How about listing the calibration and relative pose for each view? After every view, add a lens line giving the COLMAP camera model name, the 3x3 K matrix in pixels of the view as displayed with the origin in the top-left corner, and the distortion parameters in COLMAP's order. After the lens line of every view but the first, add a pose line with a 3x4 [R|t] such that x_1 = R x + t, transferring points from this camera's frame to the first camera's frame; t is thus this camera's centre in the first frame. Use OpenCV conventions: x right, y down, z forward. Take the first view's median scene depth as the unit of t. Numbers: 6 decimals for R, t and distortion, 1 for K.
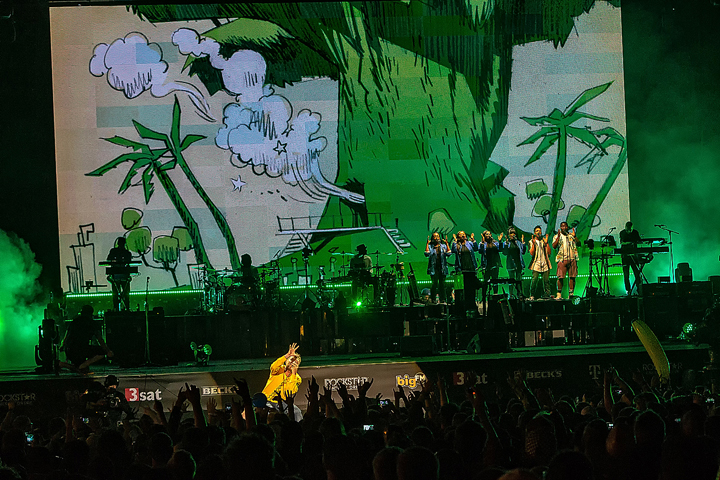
lens RADIAL K [[1669.7, 0, 363.5], [0, 1669.7, 245.2], [0, 0, 1]] dist [-0.087291, 0.000000]
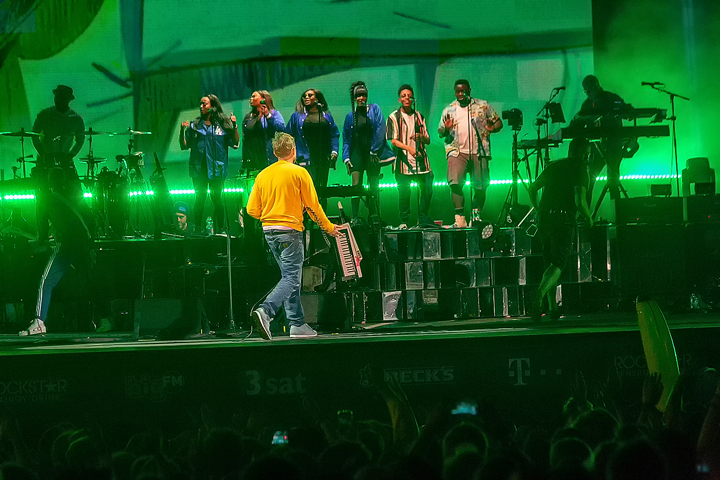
lens RADIAL K [[4263.1, 0, 360.5], [0, 4263.1, 238.7], [0, 0, 1]] dist [-0.405708, 0.000000]
pose [[0.996948, 0.008408, 0.077611, -0.010414], [-0.011286, 0.999262, 0.036714, -0.011365], [-0.077246, -0.037478, 0.996307, -0.283934]]
